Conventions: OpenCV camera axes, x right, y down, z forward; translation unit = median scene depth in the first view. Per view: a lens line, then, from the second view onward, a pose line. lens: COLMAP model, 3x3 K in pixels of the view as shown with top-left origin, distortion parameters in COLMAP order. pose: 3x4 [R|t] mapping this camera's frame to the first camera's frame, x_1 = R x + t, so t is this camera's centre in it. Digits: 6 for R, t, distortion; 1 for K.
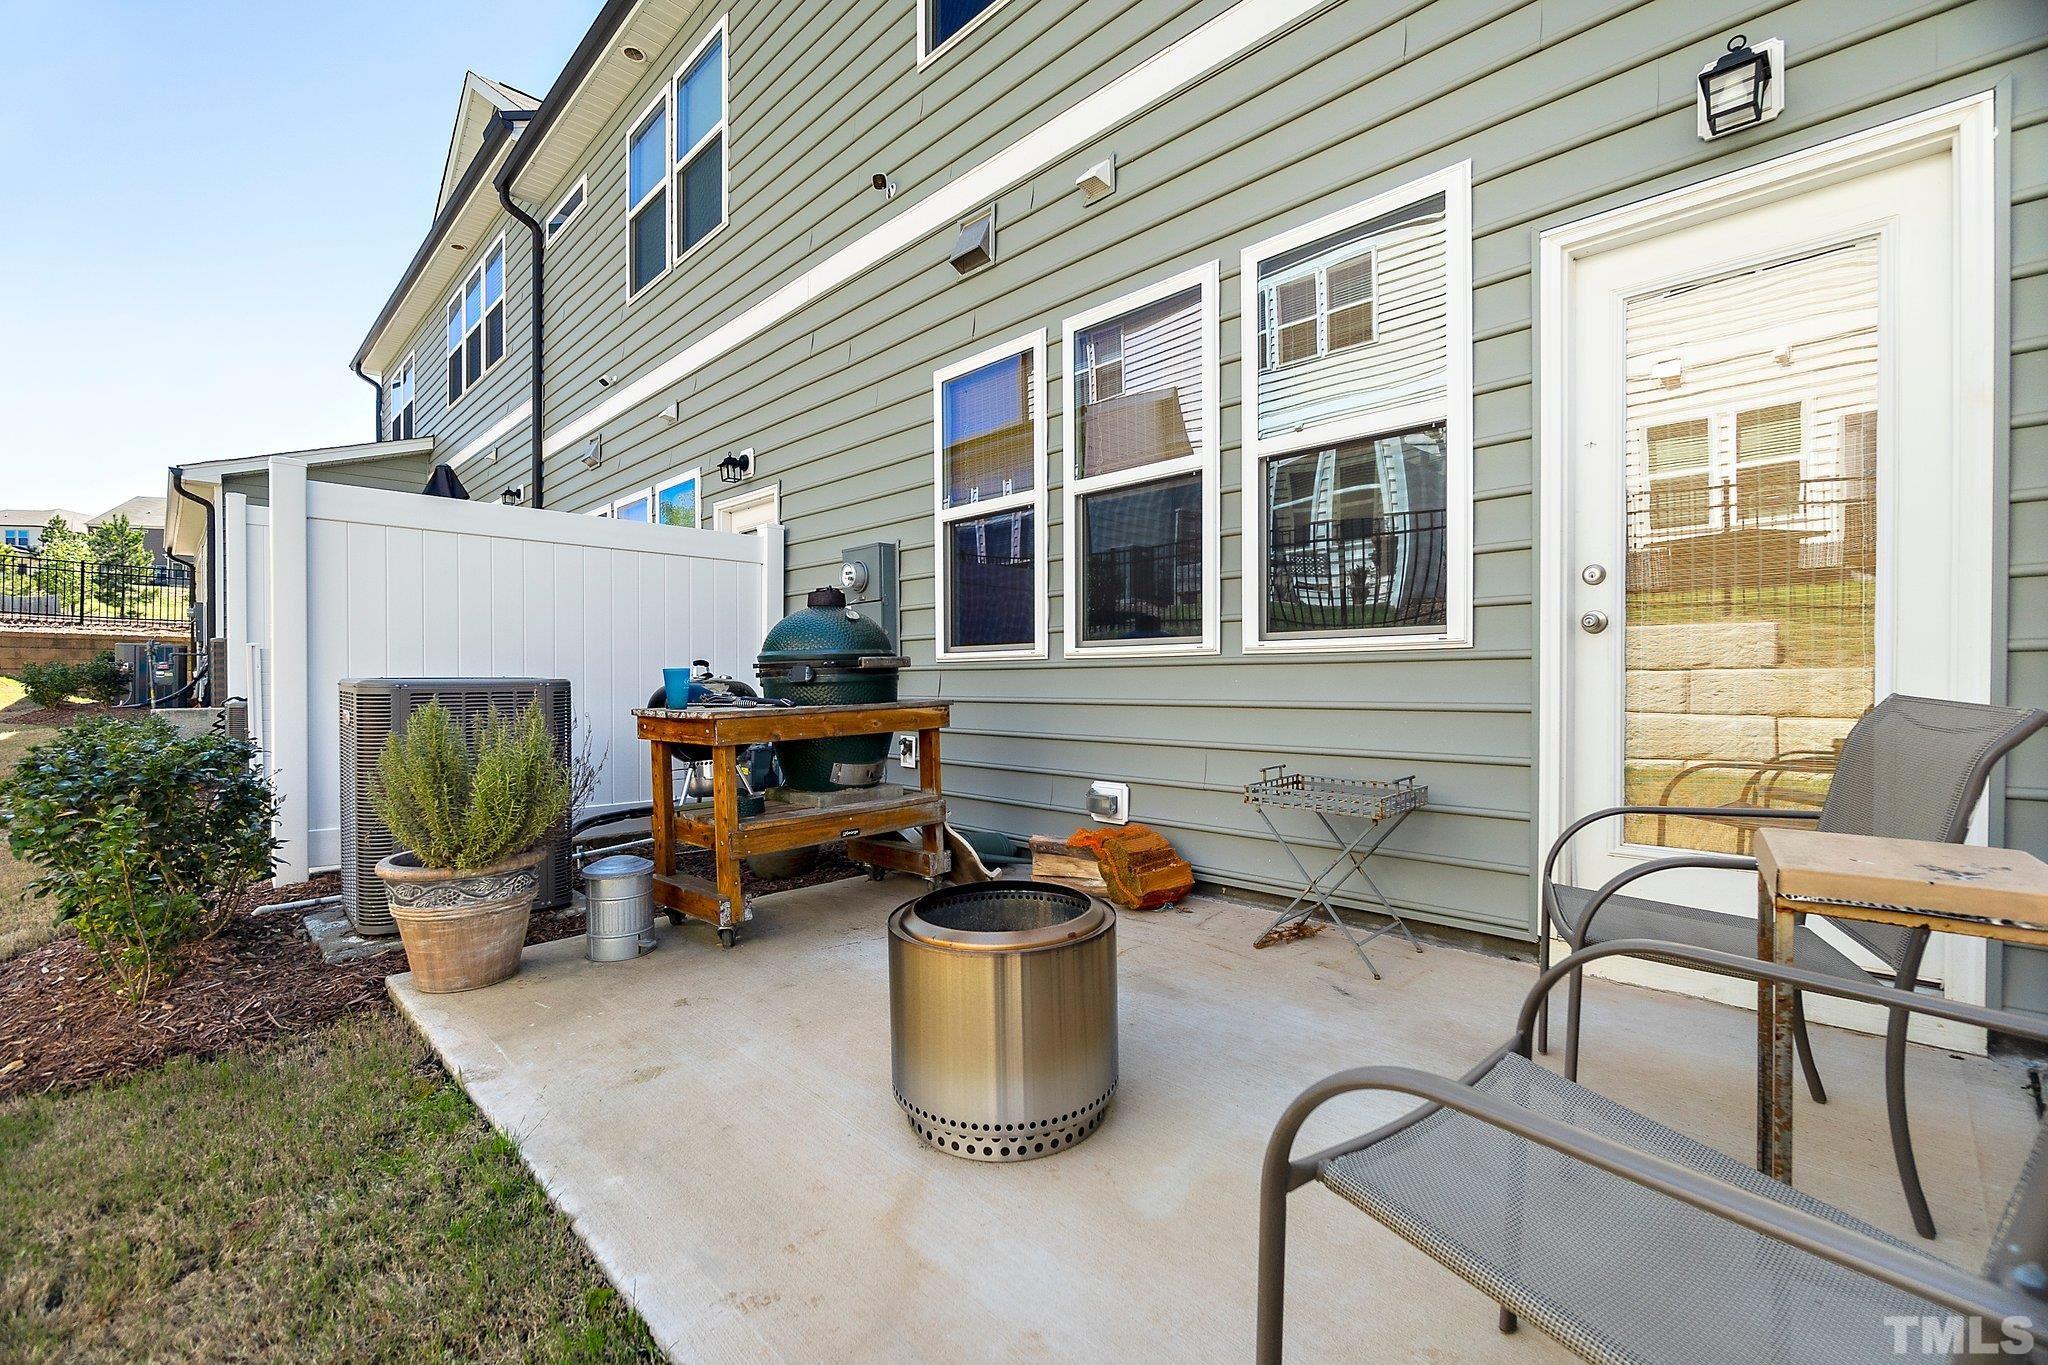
lens RADIAL K [[877.0, 0, 1017.2], [0, 877.0, 686.1], [0, 0, 1]] dist [-0.005232, 0.000655]
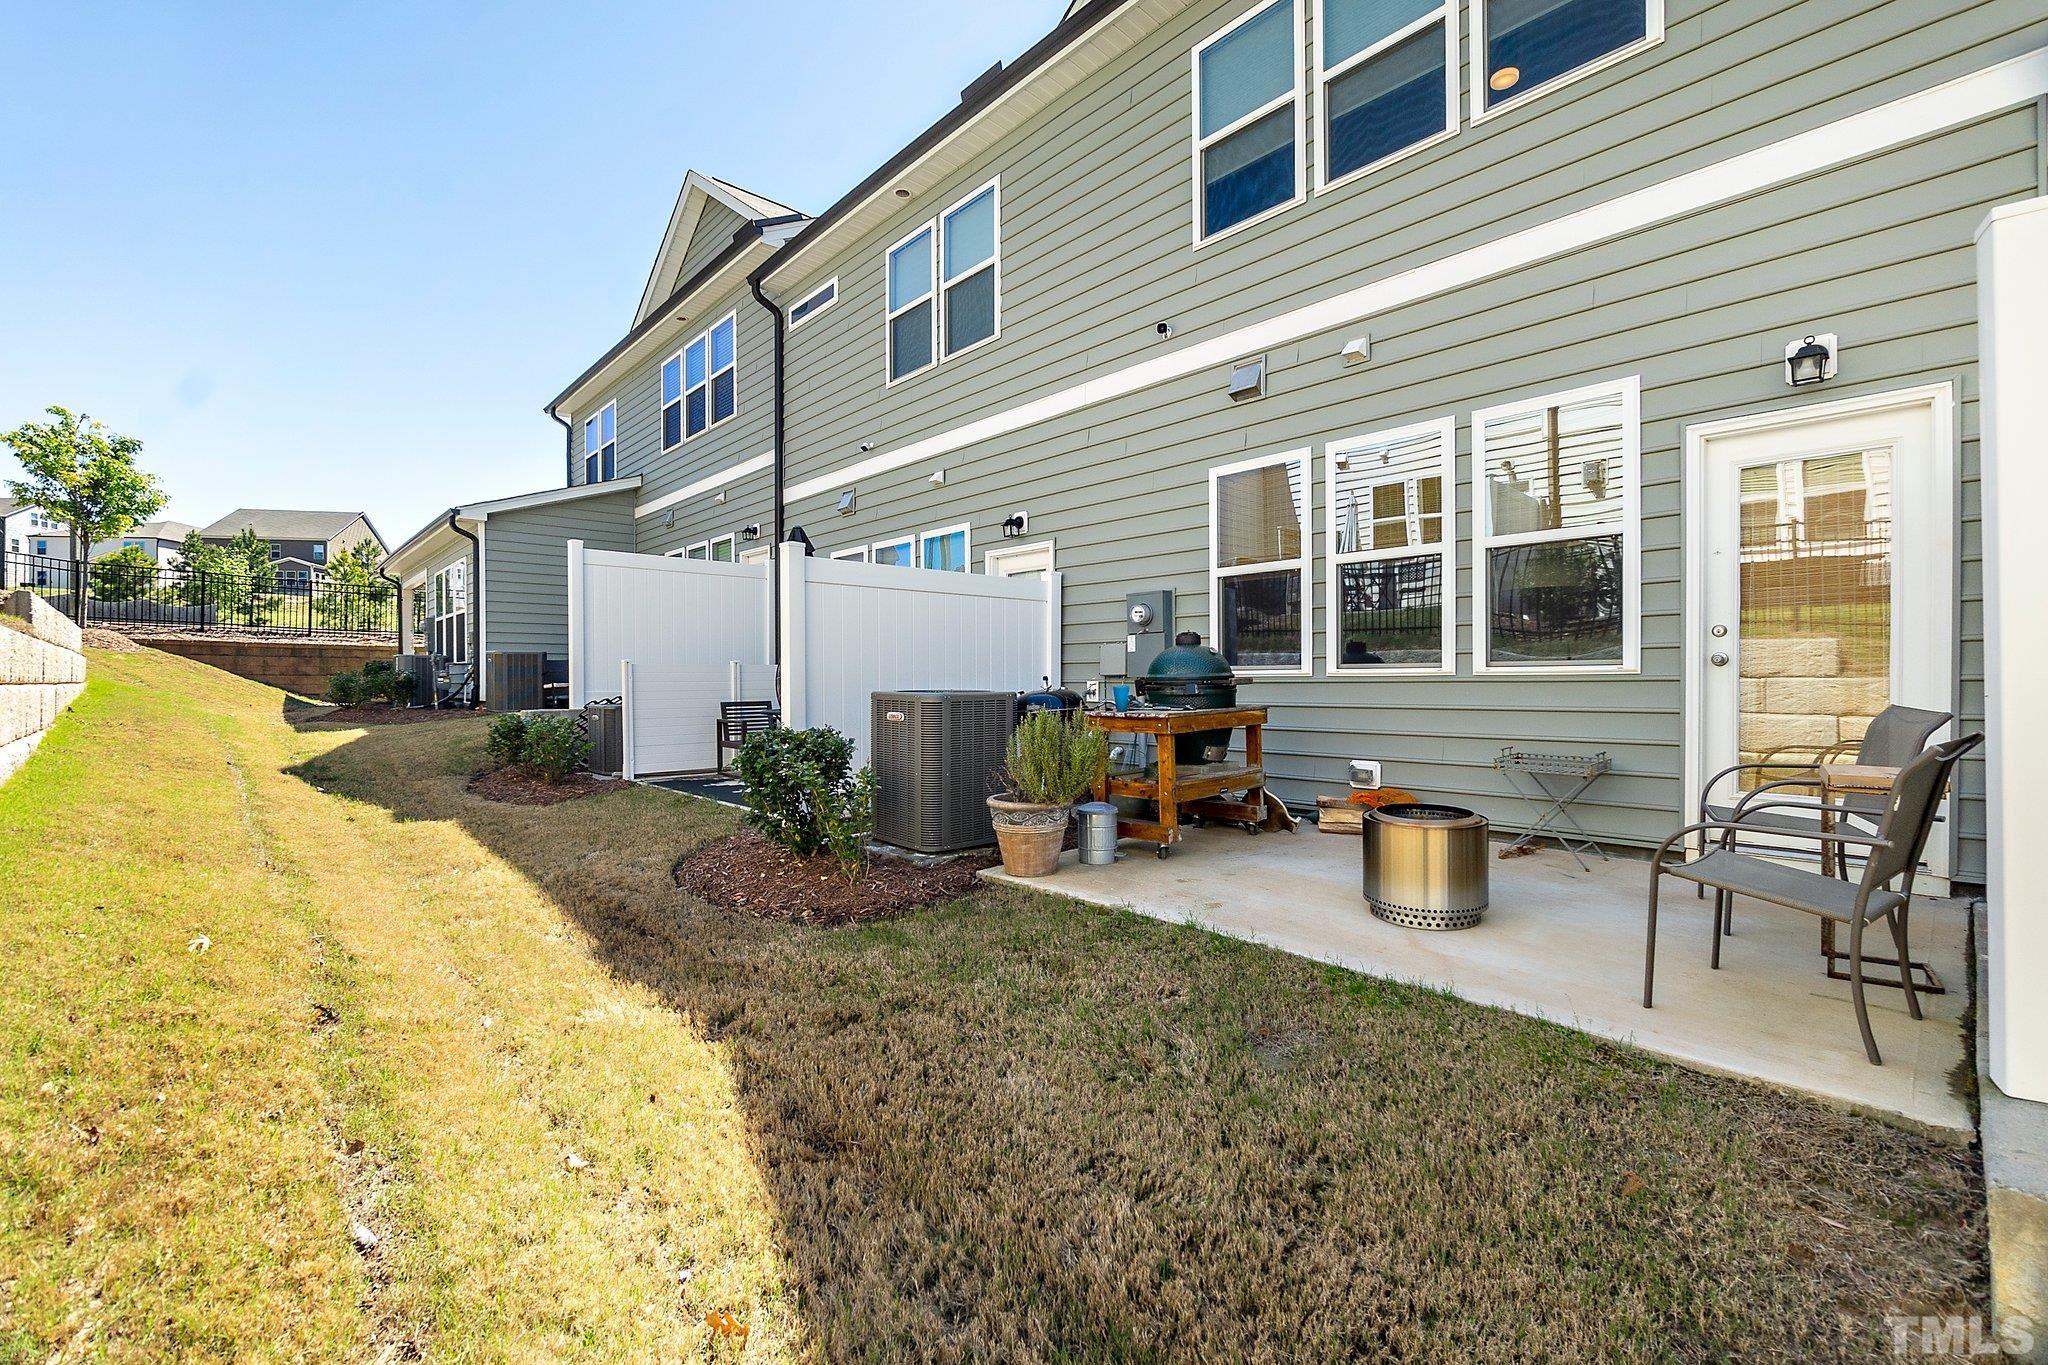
lens RADIAL K [[877.0, 0, 1017.2], [0, 877.0, 686.1], [0, 0, 1]] dist [-0.005232, 0.000655]
pose [[0.999070, -0.001713, -0.043093, -0.375068], [0.001752, 0.999998, 0.000863, -0.016243], [0.043092, -0.000937, 0.999071, -0.446120]]
